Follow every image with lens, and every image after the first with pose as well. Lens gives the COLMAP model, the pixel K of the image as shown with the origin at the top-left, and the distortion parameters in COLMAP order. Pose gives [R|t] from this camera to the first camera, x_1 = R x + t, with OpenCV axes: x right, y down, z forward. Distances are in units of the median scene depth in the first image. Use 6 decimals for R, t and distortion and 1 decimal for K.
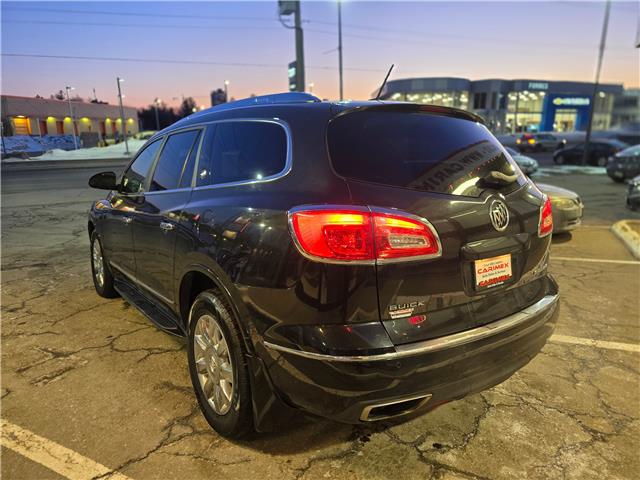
lens RADIAL K [[434.4, 0, 316.3], [0, 434.4, 241.1], [0, 0, 1]] dist [0.050750, -0.048630]
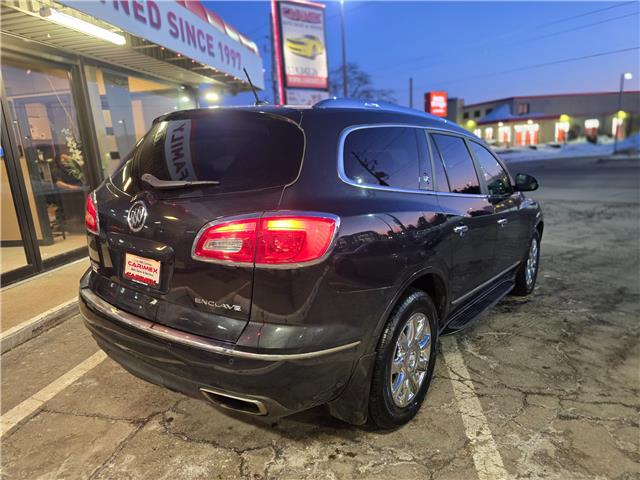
lens RADIAL K [[429.2, 0, 318.2], [0, 429.2, 243.4], [0, 0, 1]] dist [0.047240, -0.041739]
pose [[0.277941, 0.194155, -0.940772, 0.176896], [-0.180038, 0.972535, 0.147520, -0.026297], [0.943576, 0.128373, 0.305262, 0.128423]]
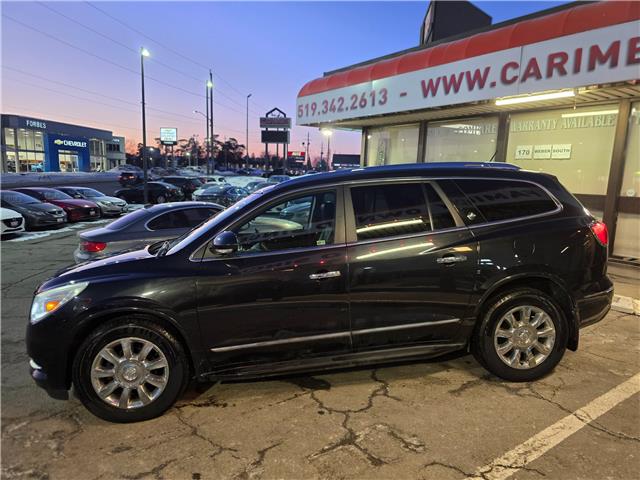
lens RADIAL K [[434.4, 0, 316.3], [0, 434.4, 241.1], [0, 0, 1]] dist [0.050750, -0.048630]
pose [[0.483860, -0.116777, 0.867319, -0.258775], [0.190946, 0.981267, 0.025594, -0.031158], [-0.854060, 0.153227, 0.497094, 0.112136]]
